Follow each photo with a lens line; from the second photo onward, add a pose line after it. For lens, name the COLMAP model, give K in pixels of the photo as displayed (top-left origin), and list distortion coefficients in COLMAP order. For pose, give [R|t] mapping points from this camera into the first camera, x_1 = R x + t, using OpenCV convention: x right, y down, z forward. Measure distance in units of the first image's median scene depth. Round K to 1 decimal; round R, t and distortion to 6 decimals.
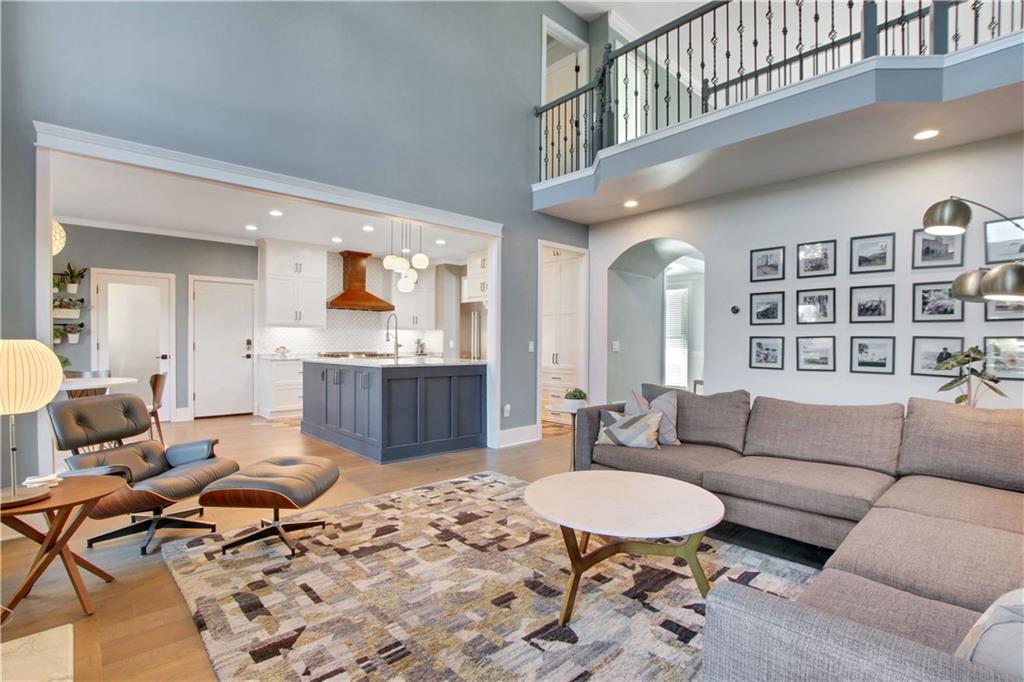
lens RADIAL K [[484.7, 0, 499.5], [0, 484.7, 342.9], [0, 0, 1]] dist [-0.024440, 0.000103]
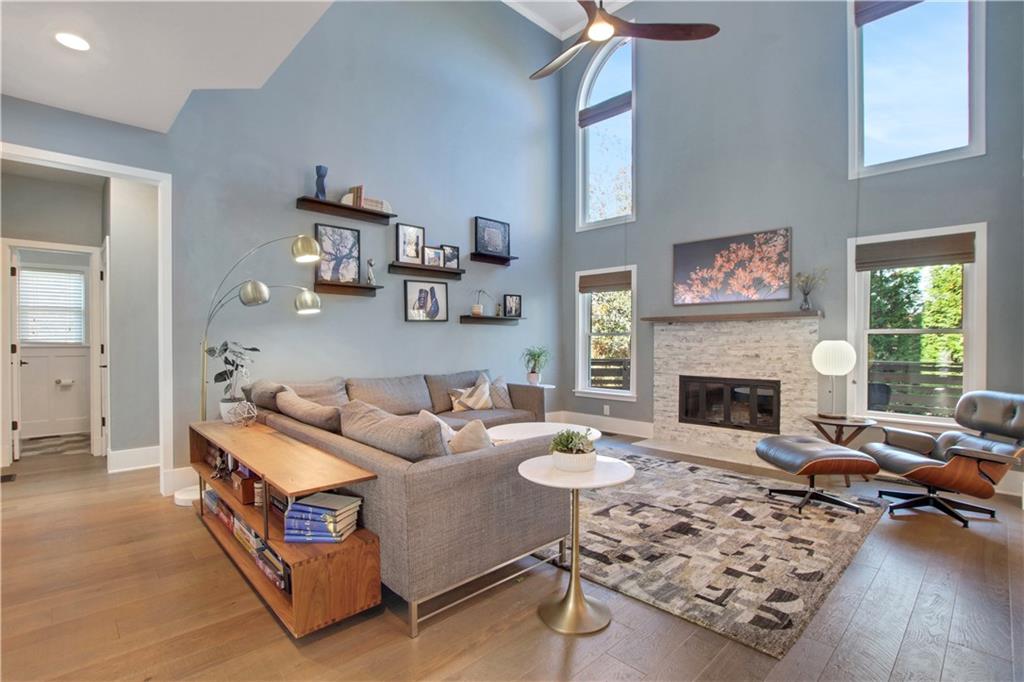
lens RADIAL K [[484.7, 0, 499.5], [0, 484.7, 342.9], [0, 0, 1]] dist [-0.024440, 0.000103]
pose [[-0.999775, -0.006224, -0.020287, 0.317015], [-0.006475, 0.999903, 0.012319, -0.006880], [0.020208, 0.012448, -0.999718, 1.946816]]
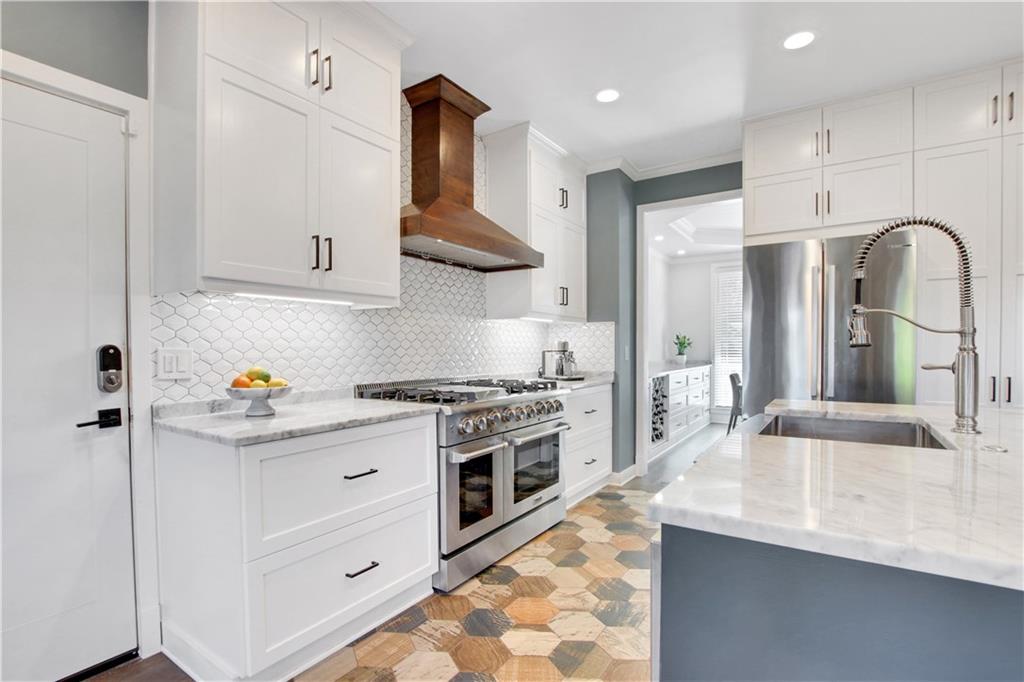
lens RADIAL K [[503.8, 0, 510.6], [0, 503.8, 348.9], [0, 0, 1]] dist [-0.053240, -0.000024]
pose [[0.973938, -0.007424, 0.226693, -0.931992], [0.006742, 0.999970, 0.003783, -0.012917], [-0.226714, -0.002156, 0.973959, 1.760892]]
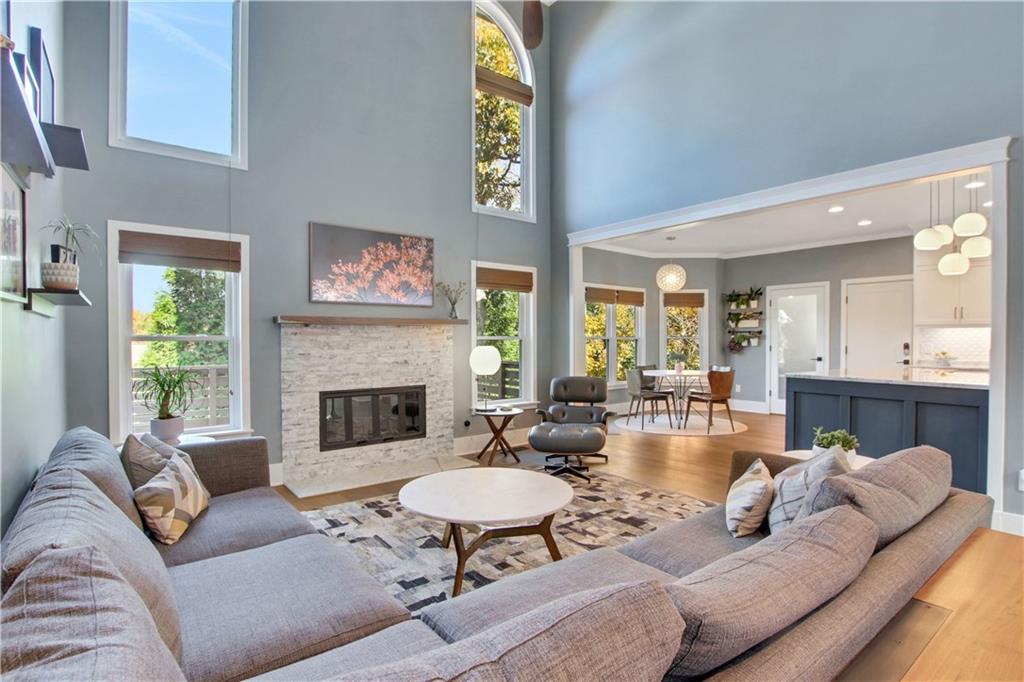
lens RADIAL K [[503.8, 0, 510.6], [0, 503.8, 348.9], [0, 0, 1]] dist [-0.053240, -0.000024]
pose [[-0.075897, 0.012704, -0.997035, 1.011403], [-0.003135, 0.999911, 0.012979, -0.014064], [0.997111, 0.004111, -0.075850, 0.835534]]
